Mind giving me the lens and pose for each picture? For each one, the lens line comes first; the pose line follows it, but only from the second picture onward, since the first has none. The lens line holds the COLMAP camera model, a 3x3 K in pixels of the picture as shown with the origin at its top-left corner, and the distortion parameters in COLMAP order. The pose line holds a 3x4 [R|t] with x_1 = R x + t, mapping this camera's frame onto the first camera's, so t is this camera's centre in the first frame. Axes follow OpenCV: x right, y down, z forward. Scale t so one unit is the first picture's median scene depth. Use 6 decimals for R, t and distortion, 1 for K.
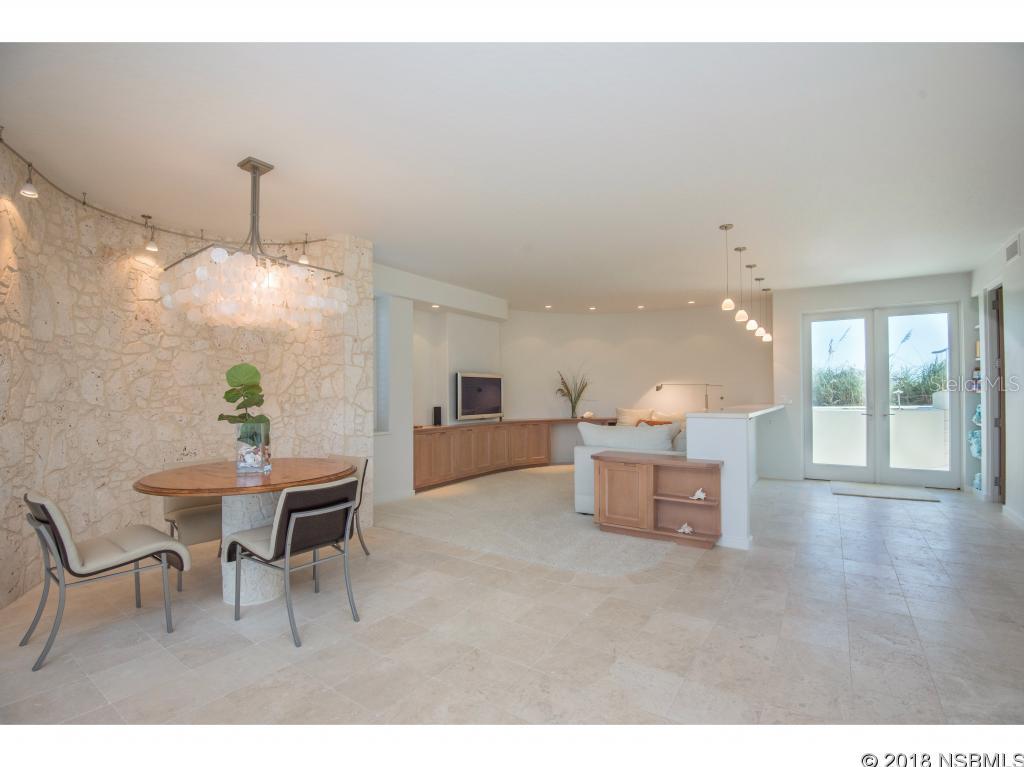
lens RADIAL K [[463.7, 0, 512.0], [0, 463.7, 383.5], [0, 0, 1]] dist [-0.027562, -0.000320]
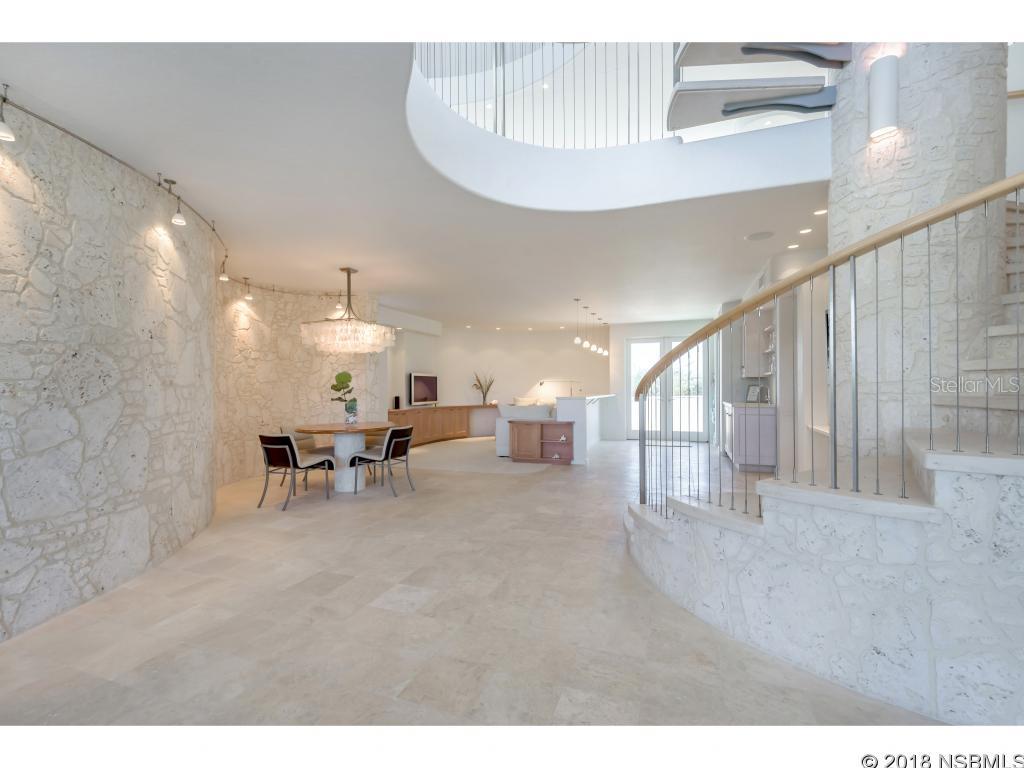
lens RADIAL K [[459.6, 0, 507.7], [0, 459.6, 385.8], [0, 0, 1]] dist [0.032615, -0.015768]
pose [[0.970137, 0.000676, 0.242558, -0.258957], [-0.004627, 0.999866, 0.015722, -0.011292], [-0.242515, -0.016375, 0.970009, -0.732172]]
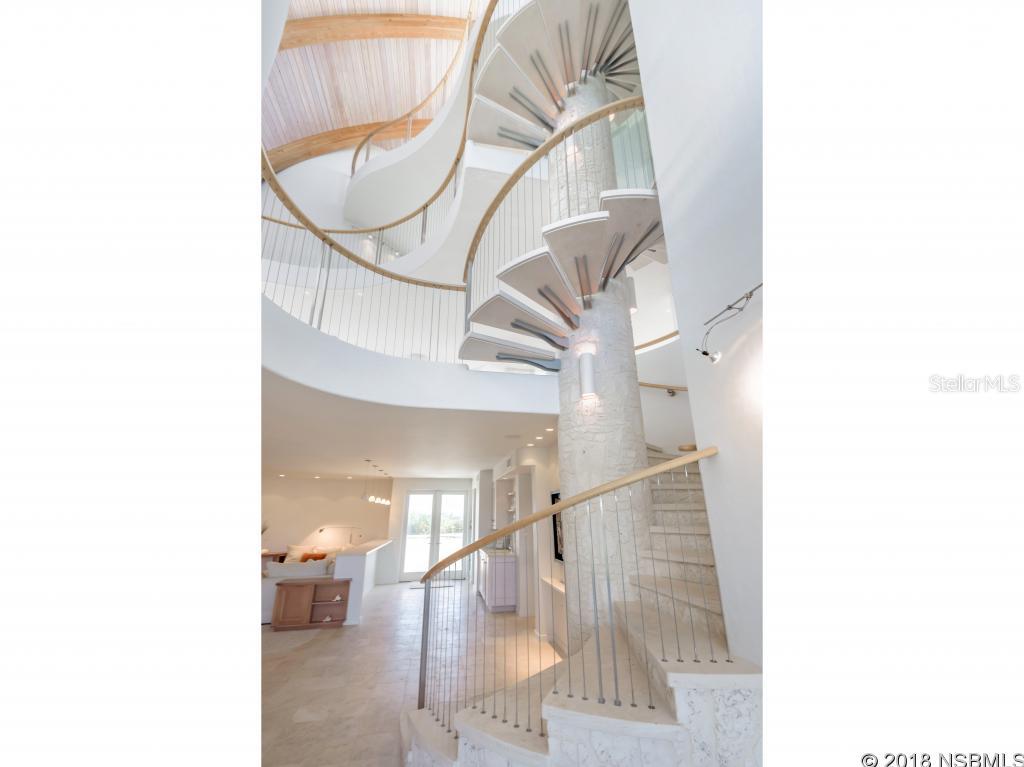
lens RADIAL K [[350.1, 0, 510.7], [0, 350.1, 406.6], [0, 0, 1]] dist [0.000856, 0.000005]
pose [[0.699781, 0.207673, 0.683504, -0.238617], [-0.008173, 0.959075, -0.283034, -0.111622], [-0.714310, 0.192475, 0.672840, -0.614244]]
